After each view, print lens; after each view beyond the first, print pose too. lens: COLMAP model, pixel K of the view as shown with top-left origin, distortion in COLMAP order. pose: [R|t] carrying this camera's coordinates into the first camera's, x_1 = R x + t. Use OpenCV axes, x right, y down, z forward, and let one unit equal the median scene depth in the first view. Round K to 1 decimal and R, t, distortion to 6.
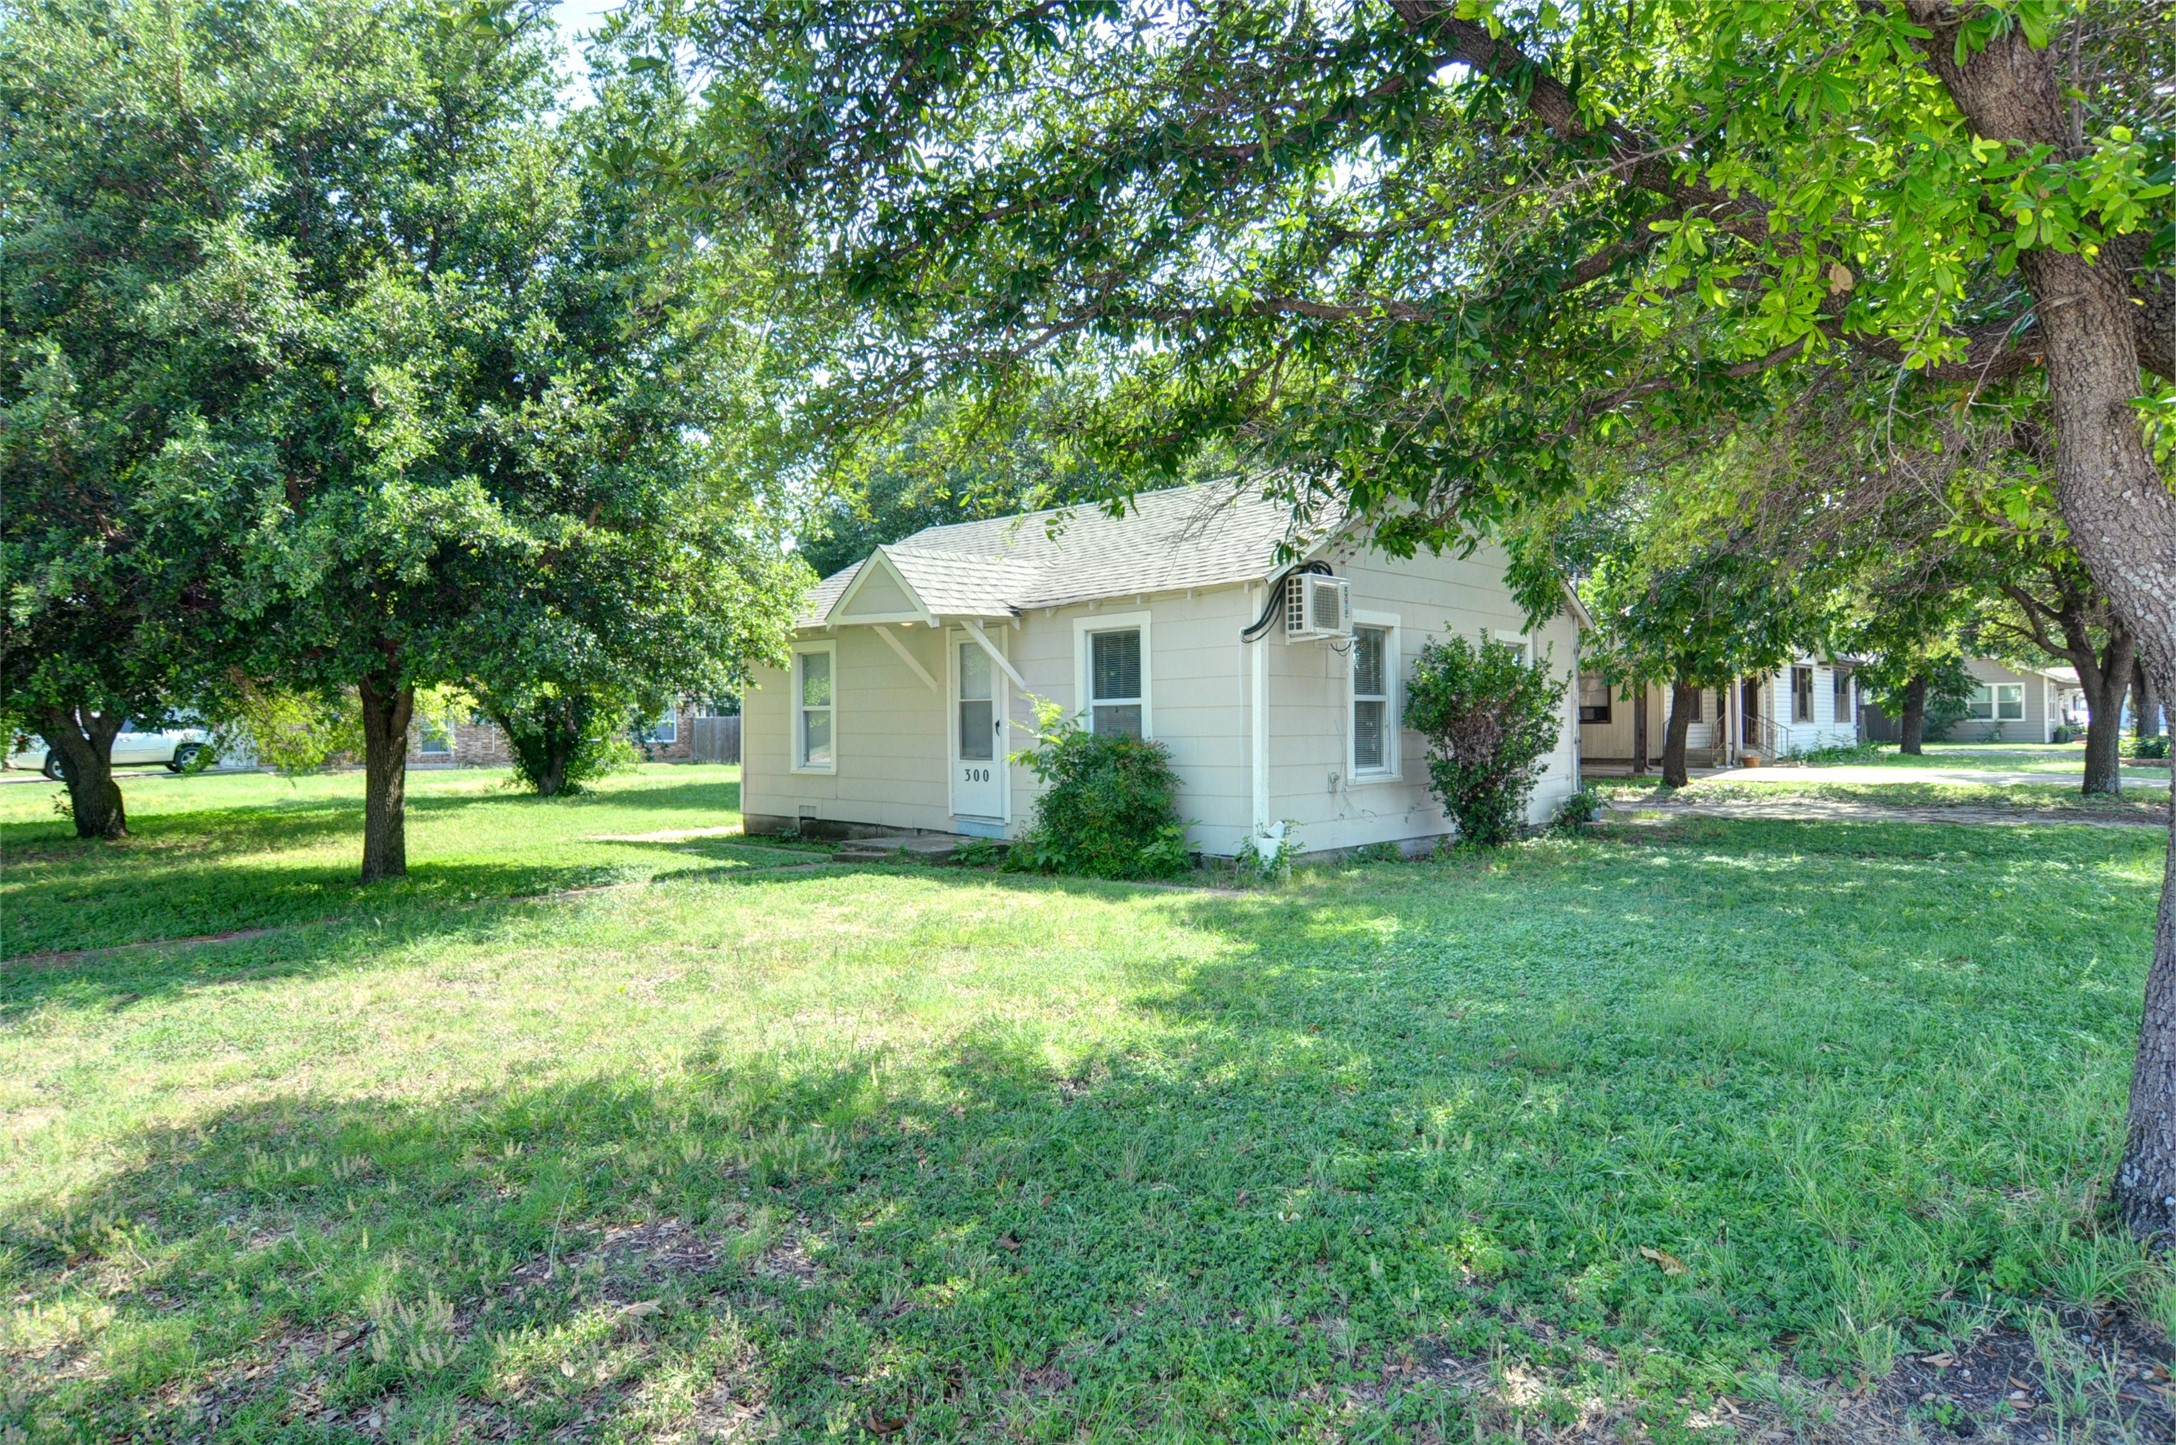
lens RADIAL K [[1262.6, 0, 1088.0], [0, 1262.6, 722.5], [0, 0, 1]] dist [0.031567, -0.000065]
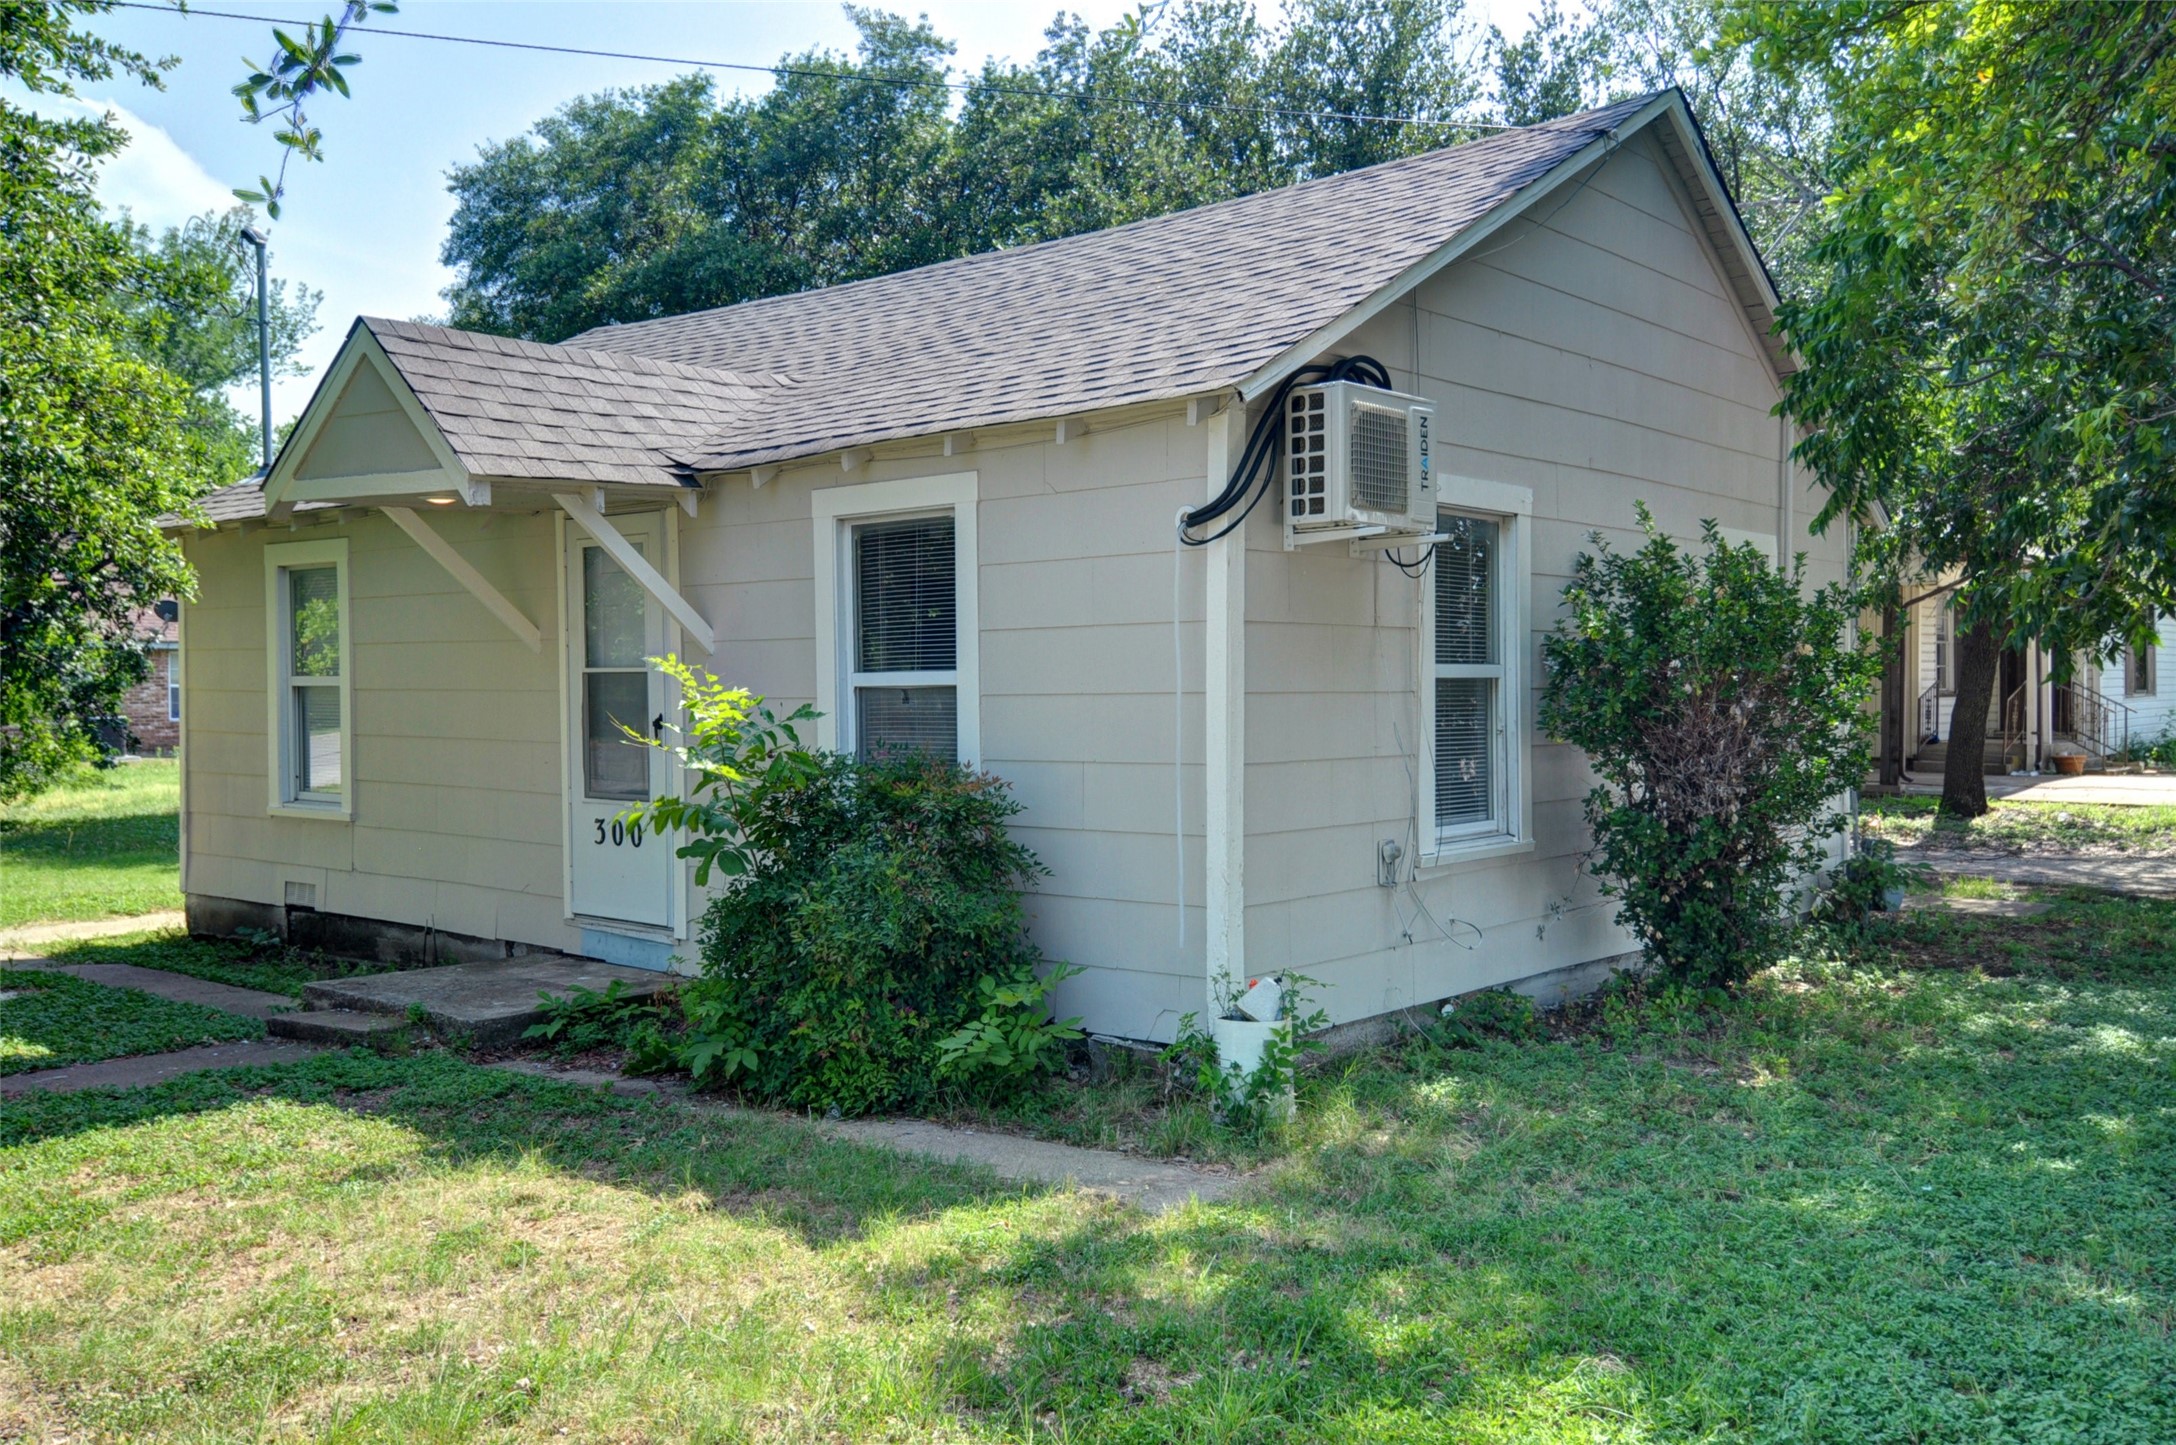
lens RADIAL K [[1856.8, 0, 1088.0], [0, 1856.8, 722.5], [0, 0, 1]] dist [0.073510, 0.002395]
pose [[0.998450, 0.000727, 0.055660, 0.050611], [-0.002020, 0.999729, 0.023174, -0.016317], [-0.055628, -0.023250, 0.998181, 0.344577]]
